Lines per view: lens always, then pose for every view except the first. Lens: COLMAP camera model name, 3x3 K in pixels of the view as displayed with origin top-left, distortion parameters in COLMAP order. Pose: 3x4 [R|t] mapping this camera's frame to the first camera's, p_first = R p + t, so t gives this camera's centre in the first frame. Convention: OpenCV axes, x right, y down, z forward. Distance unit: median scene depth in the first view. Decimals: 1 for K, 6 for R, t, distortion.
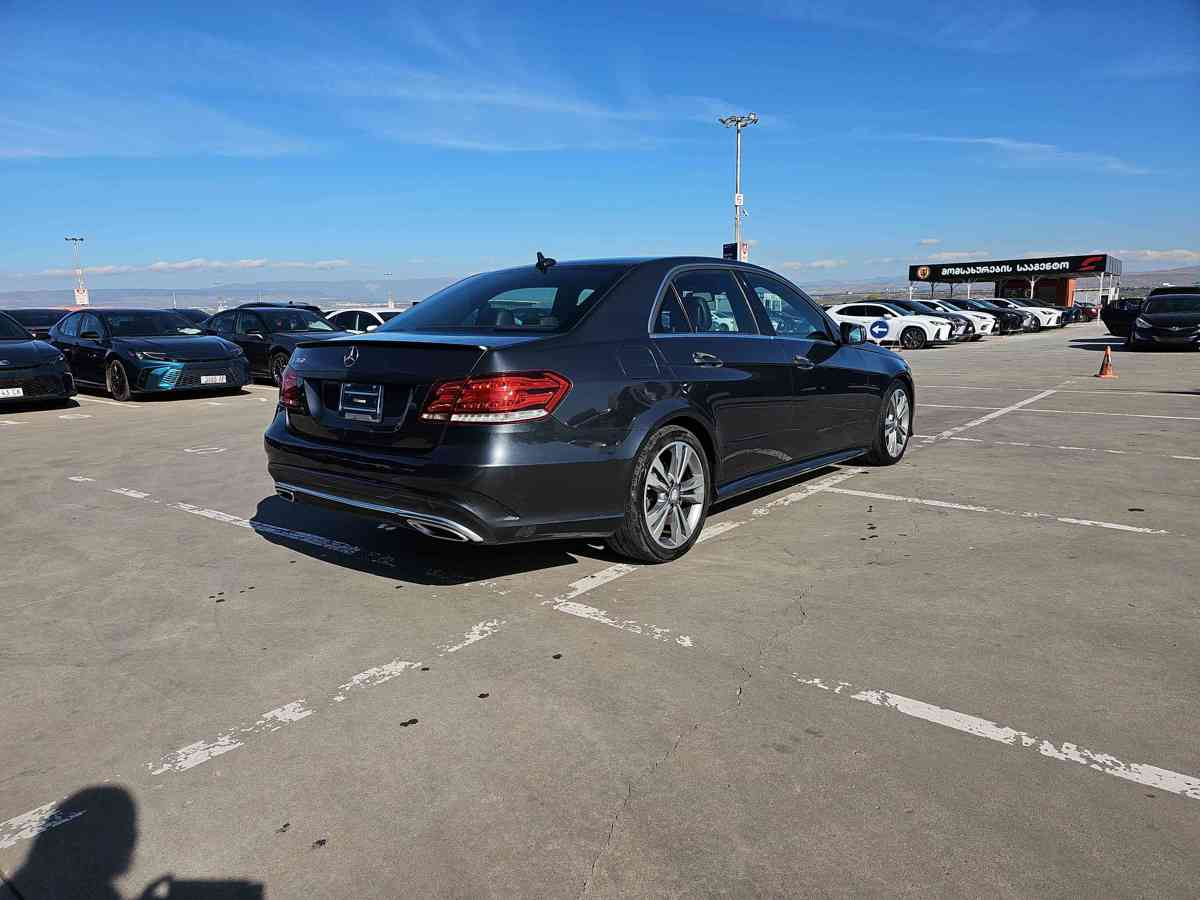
lens RADIAL K [[778.6, 0, 600.0], [0, 778.6, 450.0], [0, 0, 1]] dist [0.059240, -0.057916]
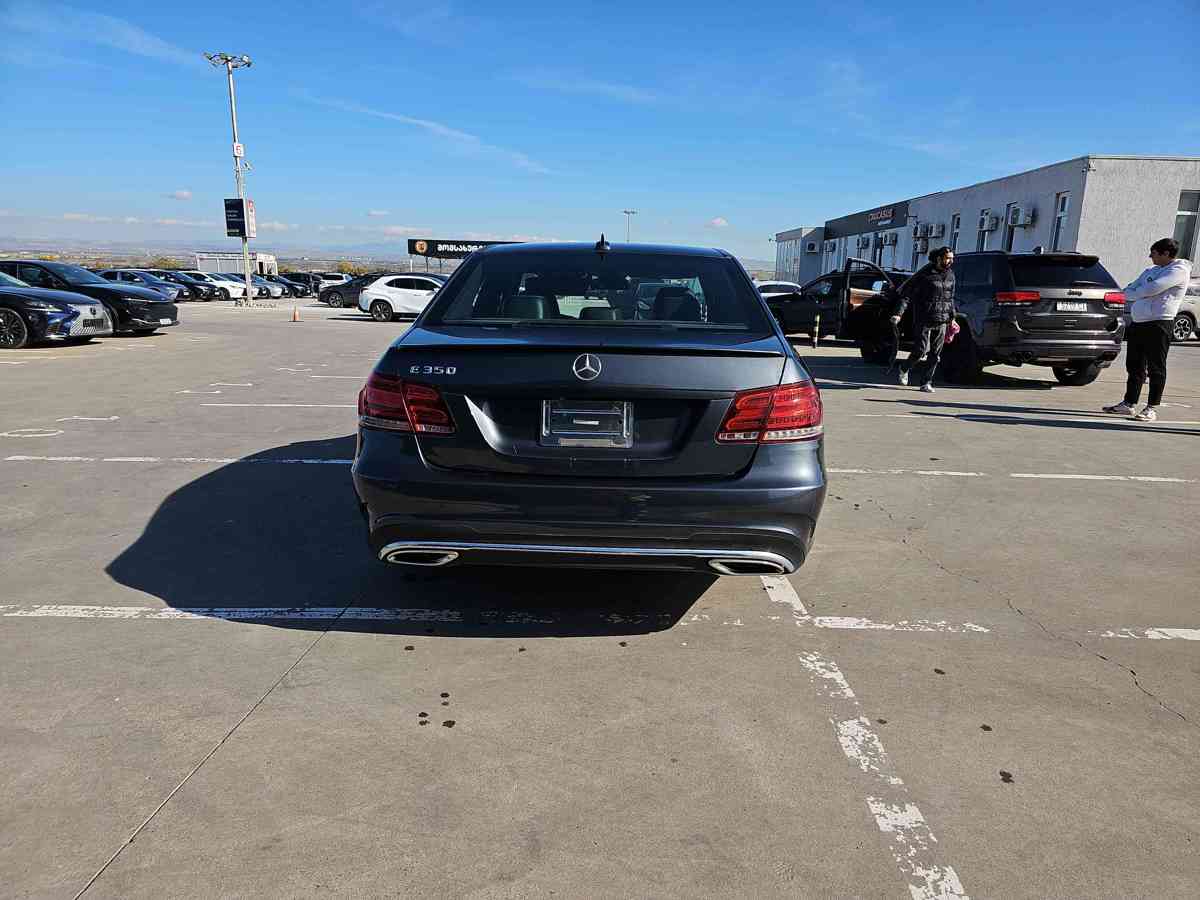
lens RADIAL K [[778.6, 0, 600.0], [0, 778.6, 450.0], [0, 0, 1]] dist [0.059240, -0.057916]
pose [[0.797526, -0.090525, 0.596455, -0.772434], [0.067010, 0.995852, 0.061543, -0.082594], [-0.599552, -0.009114, 0.800284, 0.373861]]
